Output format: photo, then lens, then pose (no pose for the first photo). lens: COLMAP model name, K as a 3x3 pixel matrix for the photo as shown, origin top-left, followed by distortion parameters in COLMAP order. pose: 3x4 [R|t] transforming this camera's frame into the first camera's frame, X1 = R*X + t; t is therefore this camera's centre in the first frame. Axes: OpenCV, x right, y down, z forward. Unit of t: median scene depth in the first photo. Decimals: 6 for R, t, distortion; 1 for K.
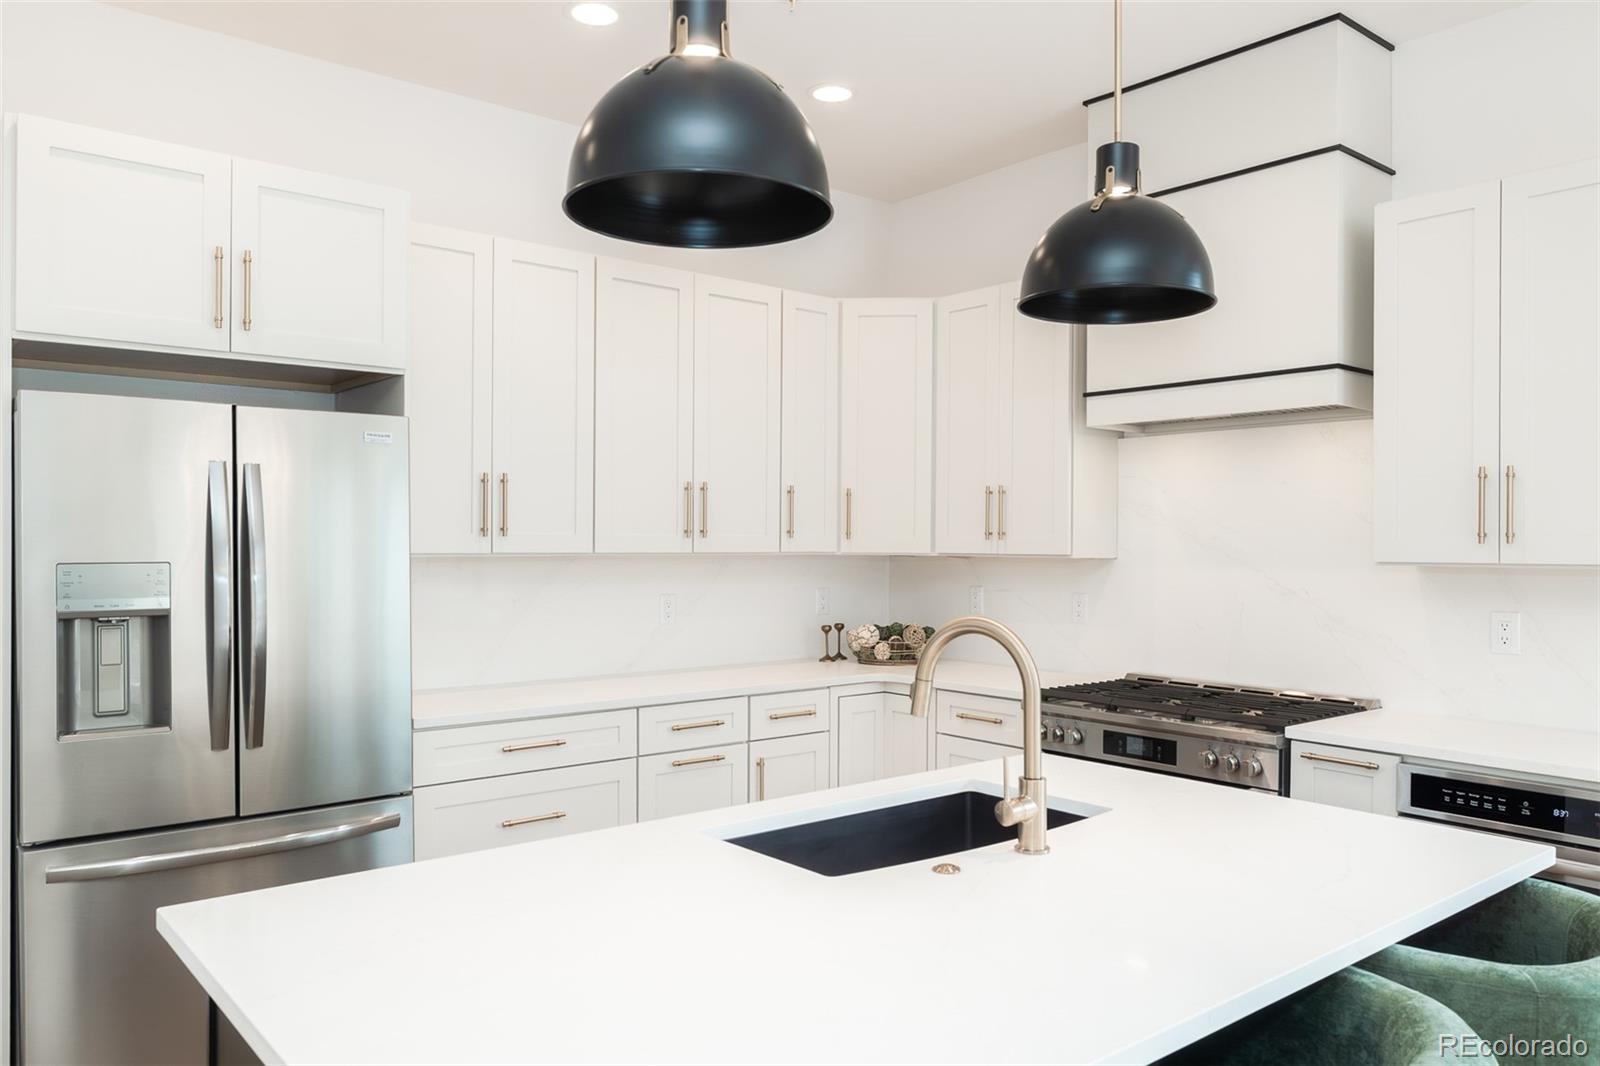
lens RADIAL K [[1162.8, 0, 838.1], [0, 1162.8, 554.9], [0, 0, 1]] dist [-0.011680, 0.007548]
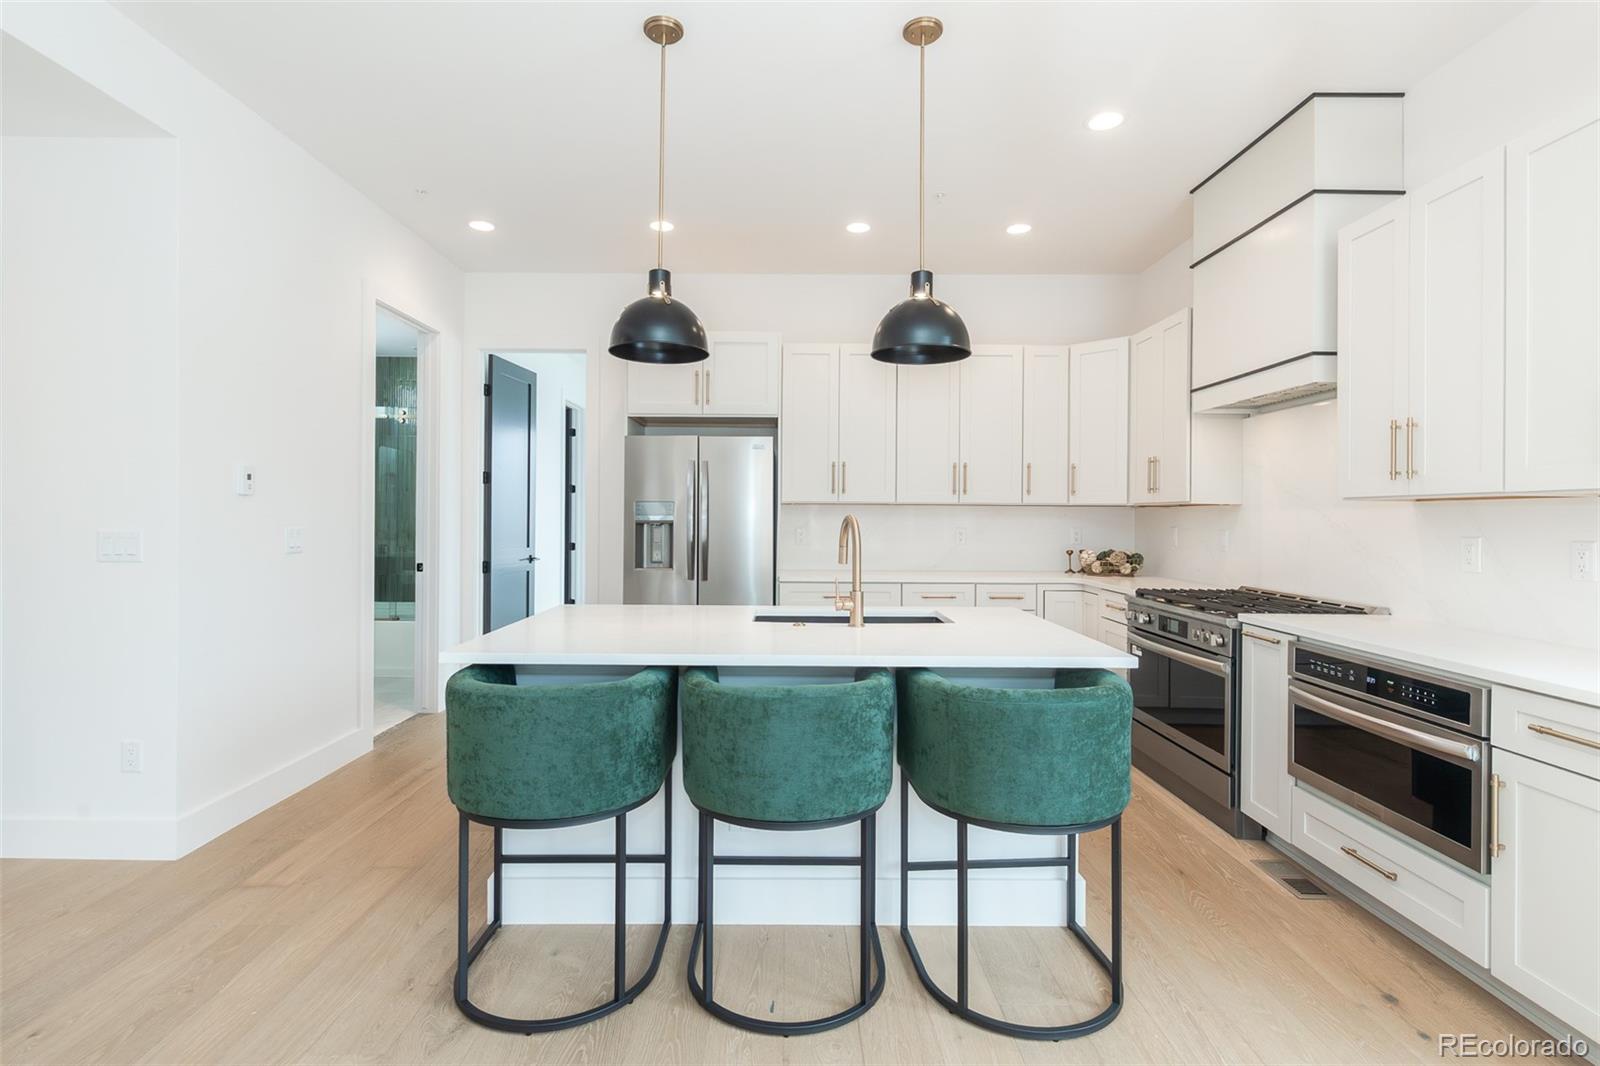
lens RADIAL K [[766.8, 0, 797.4], [0, 766.8, 517.9], [0, 0, 1]] dist [-0.004008, 0.001921]
pose [[0.766101, 0.002044, -0.642717, 0.517395], [-0.011433, 0.999880, -0.010448, 0.042518], [0.642619, 0.015352, 0.766032, -0.060417]]
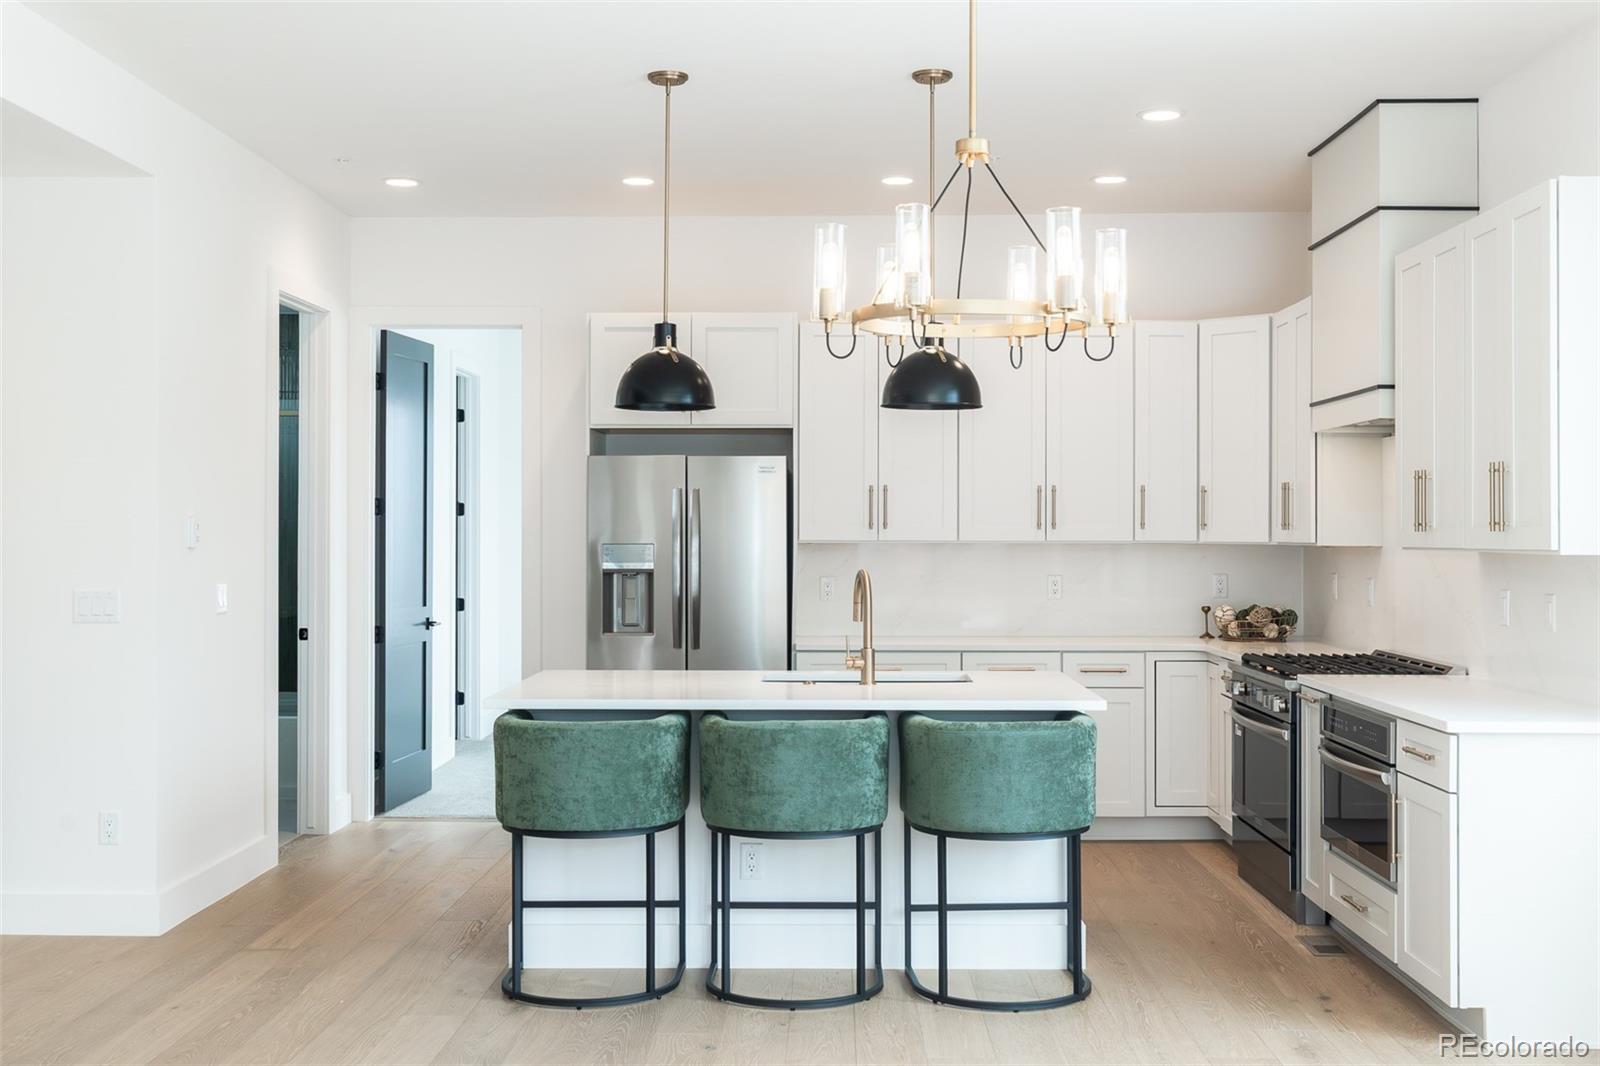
lens RADIAL K [[1801.1, 0, 875.1], [0, 1801.1, 540.0], [0, 0, 1]] dist [-0.015596, 0.000000]
pose [[0.771760, 0.000165, -0.635914, 1.166671], [-0.006178, 0.999955, -0.007238, 0.014728], [0.635884, 0.009515, 0.771726, -0.758399]]
